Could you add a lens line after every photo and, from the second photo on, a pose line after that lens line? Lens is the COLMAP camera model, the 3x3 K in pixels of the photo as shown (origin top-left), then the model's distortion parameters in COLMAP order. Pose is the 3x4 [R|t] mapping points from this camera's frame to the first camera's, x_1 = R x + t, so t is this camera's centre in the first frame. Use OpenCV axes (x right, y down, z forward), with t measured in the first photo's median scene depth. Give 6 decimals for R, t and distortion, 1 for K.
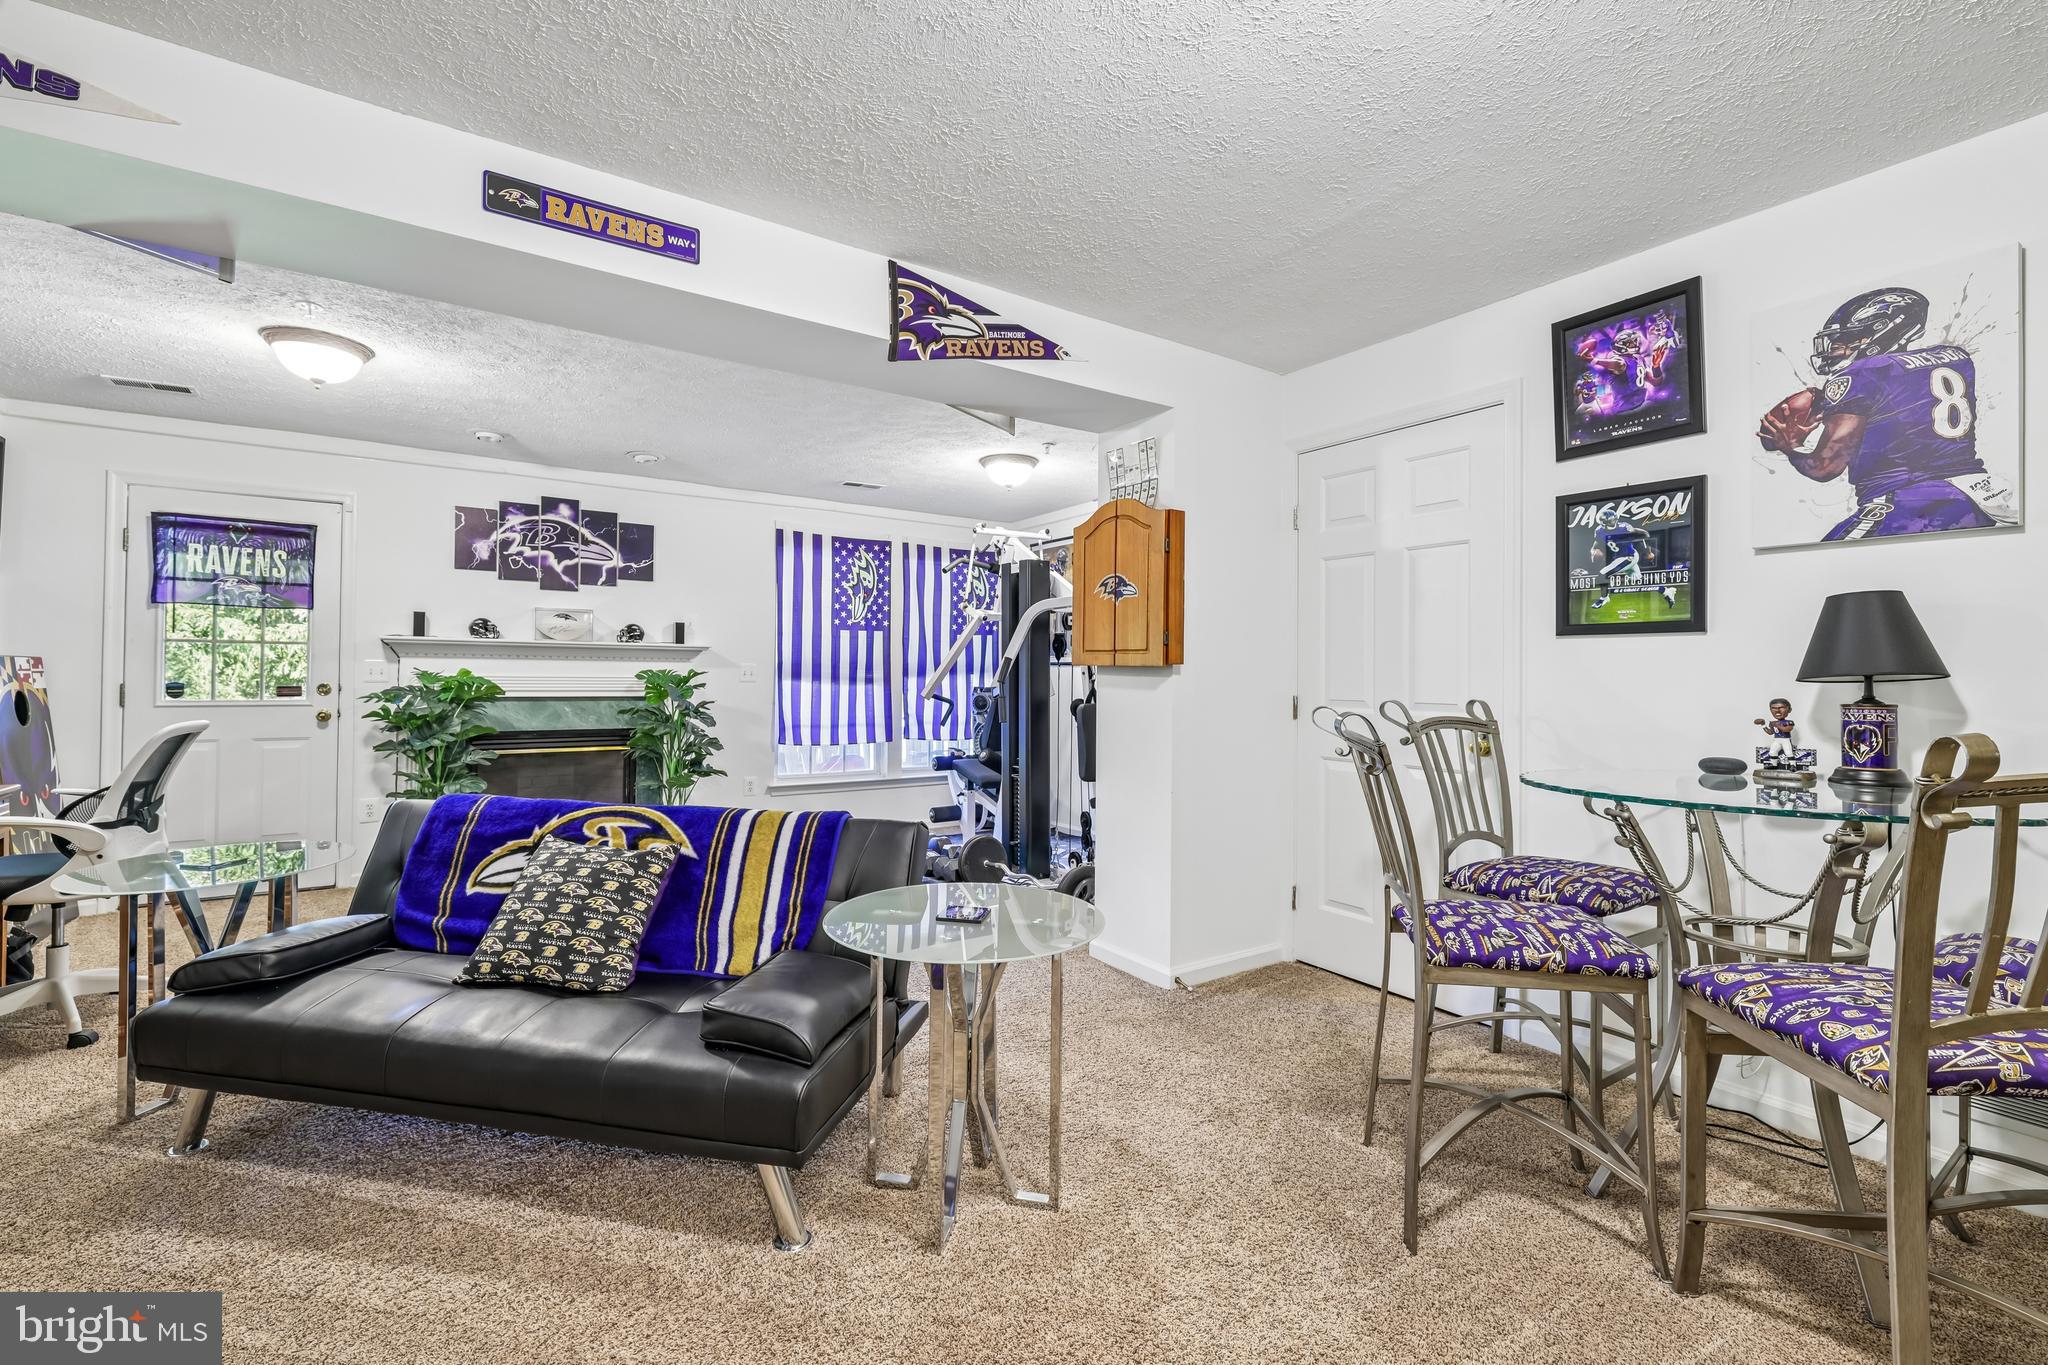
lens RADIAL K [[882.9, 0, 1025.4], [0, 882.9, 673.5], [0, 0, 1]] dist [0.003008, 0.000477]
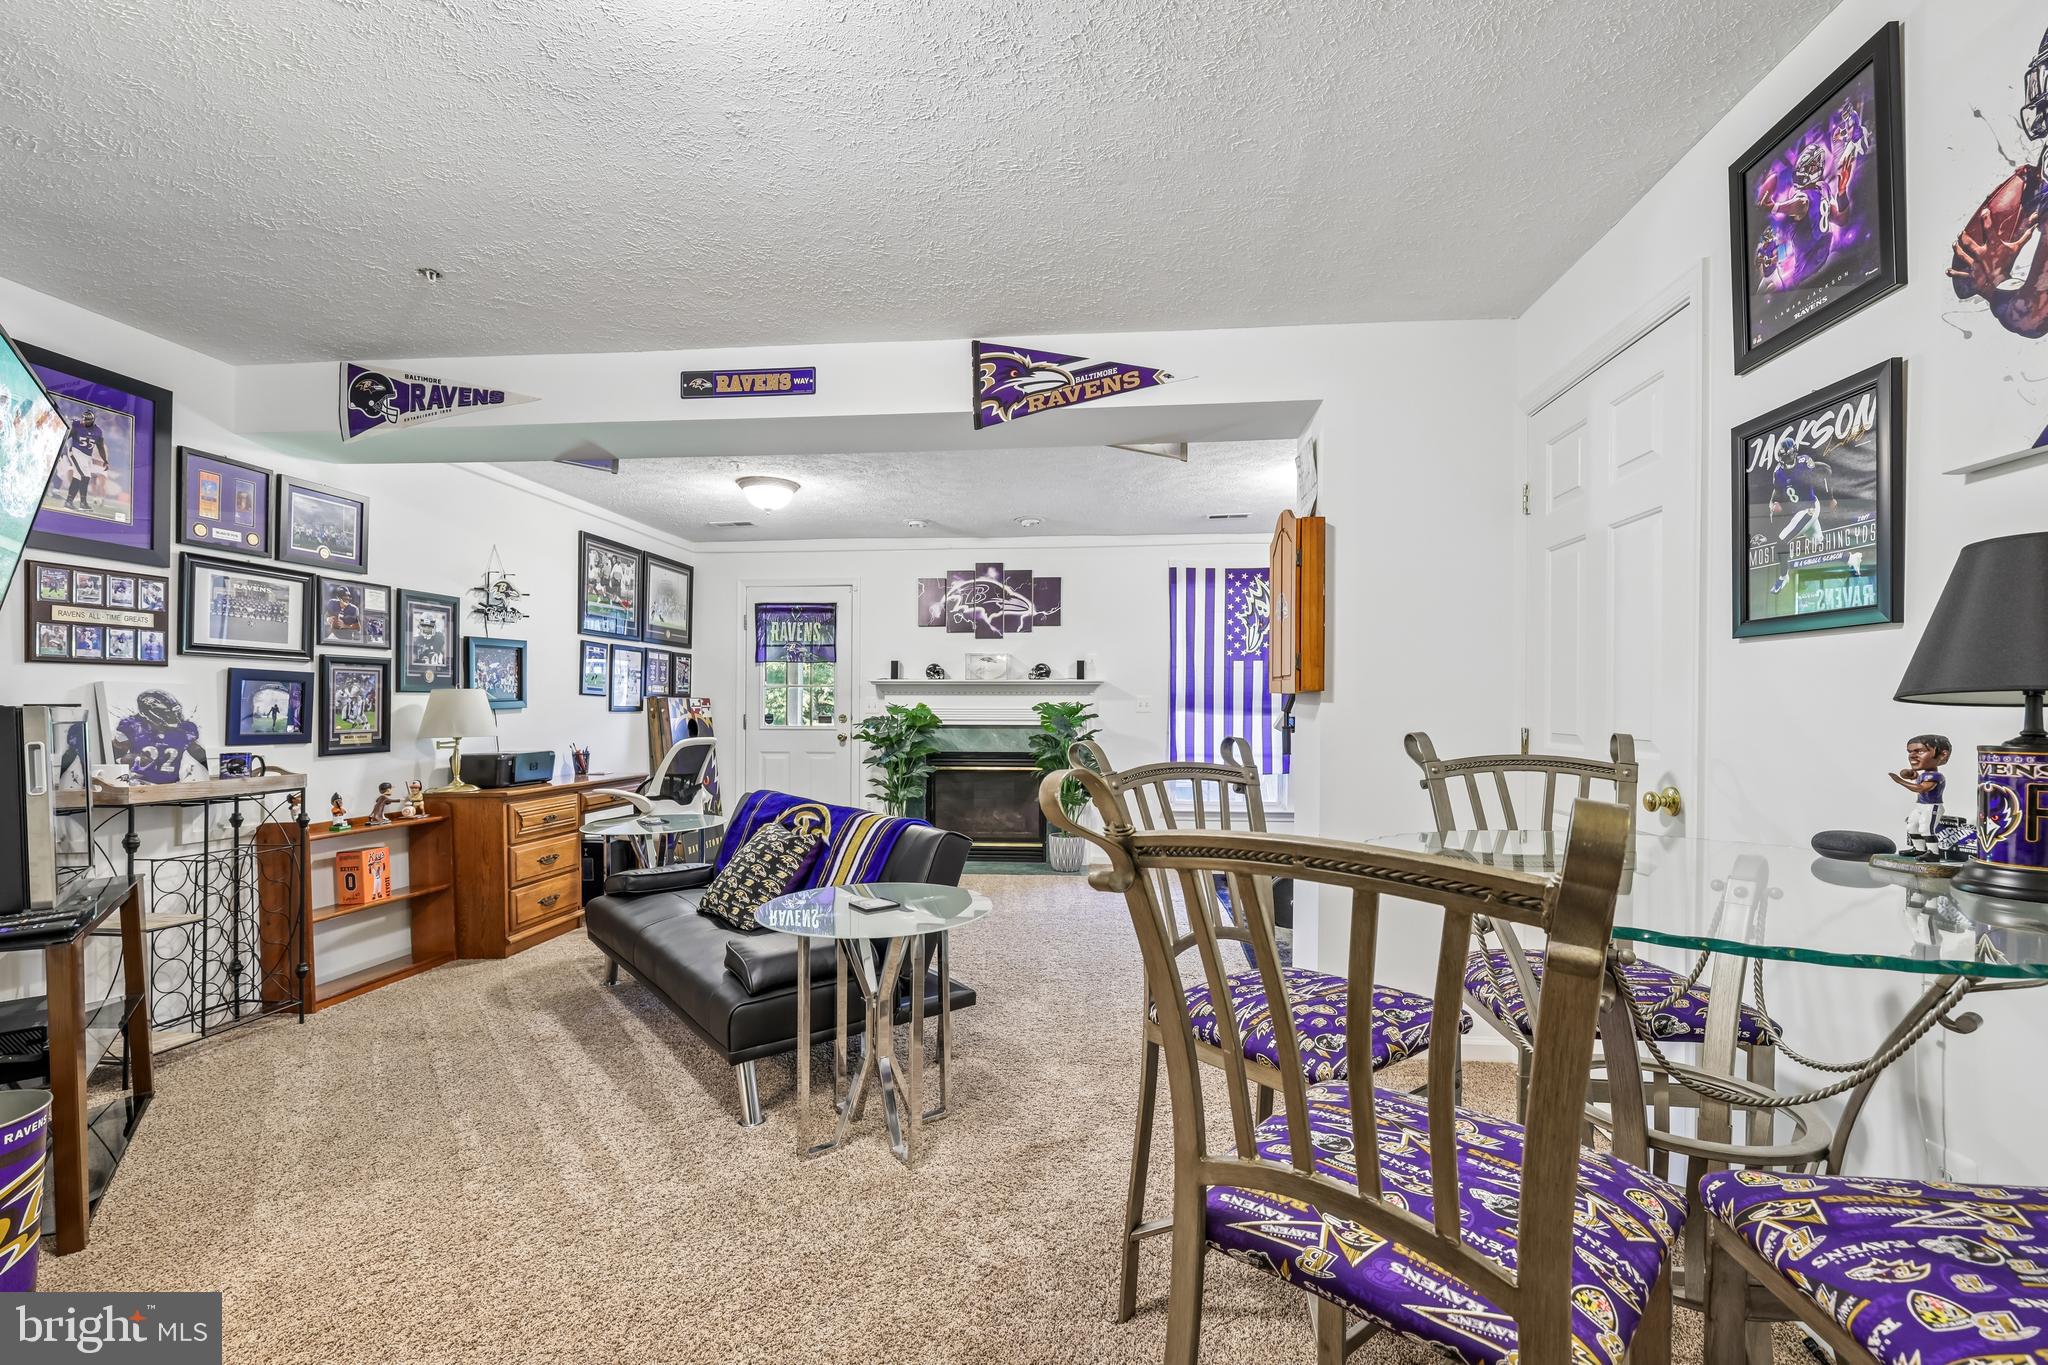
lens RADIAL K [[899.5, 0, 1033.9], [0, 899.5, 719.5], [0, 0, 1]] dist [0.004777, 0.000013]
pose [[0.773084, 0.002247, -0.634300, 0.322198], [0.007969, 0.999880, 0.013255, 0.002602], [0.634254, -0.015302, 0.772974, 0.072765]]
